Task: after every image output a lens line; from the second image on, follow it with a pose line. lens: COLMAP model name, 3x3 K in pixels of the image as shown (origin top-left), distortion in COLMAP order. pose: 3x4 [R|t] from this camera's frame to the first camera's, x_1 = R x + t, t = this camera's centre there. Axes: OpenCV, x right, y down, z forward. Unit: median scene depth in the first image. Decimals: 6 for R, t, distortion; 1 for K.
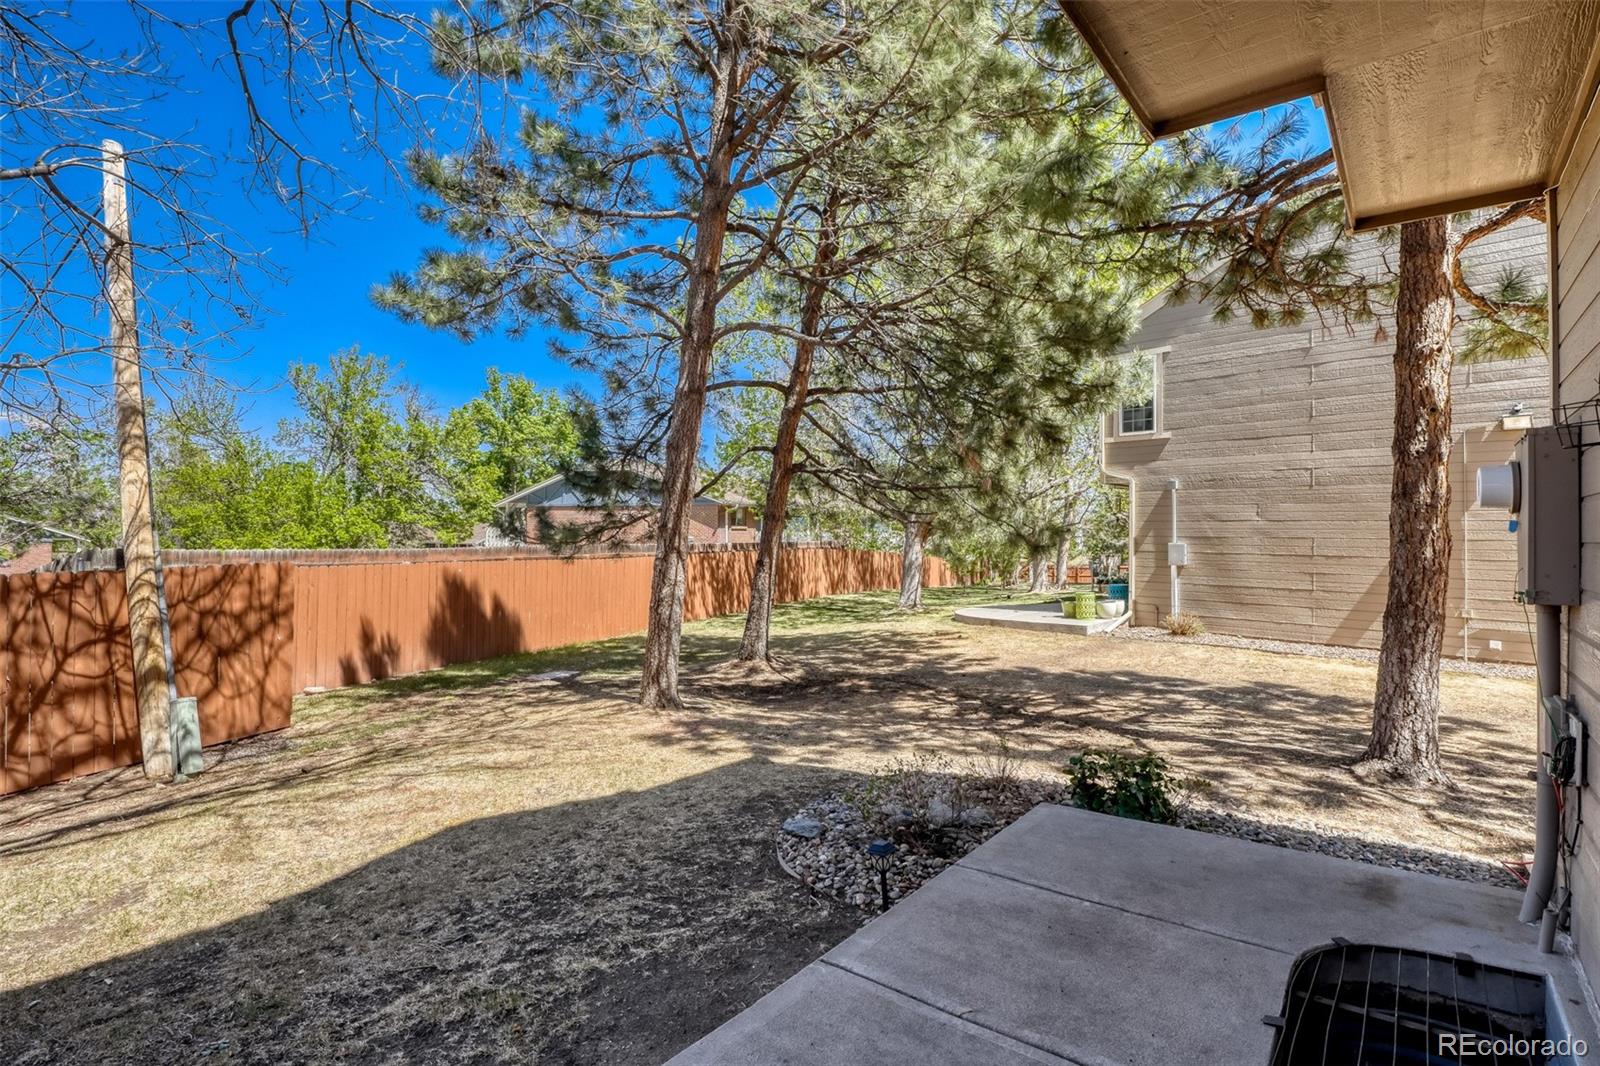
lens RADIAL K [[779.7, 0, 785.8], [0, 779.7, 540.1], [0, 0, 1]] dist [-0.016455, 0.002840]
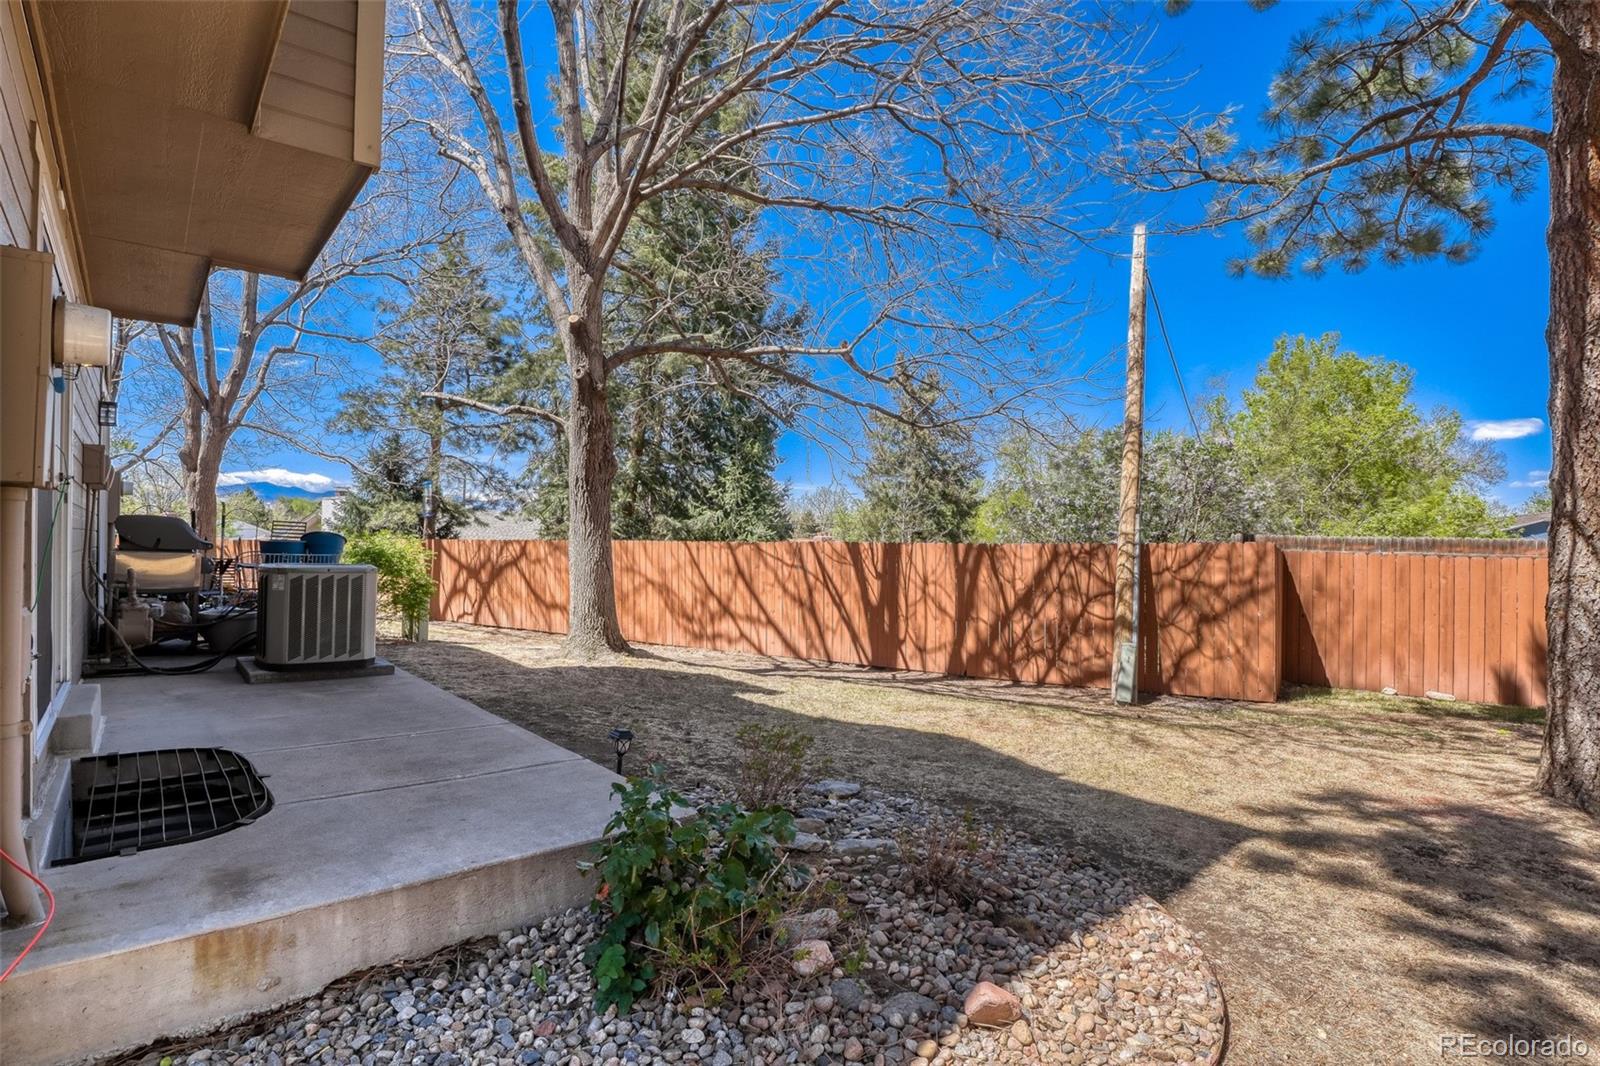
lens RADIAL K [[779.7, 0, 799.7], [0, 779.7, 532.4], [0, 0, 1]] dist [-0.016455, 0.002840]
pose [[-0.173713, -0.021499, -0.984562, 0.604848], [-0.009945, 0.999749, -0.020075, 0.055594], [0.984746, 0.006304, -0.173883, 0.714039]]
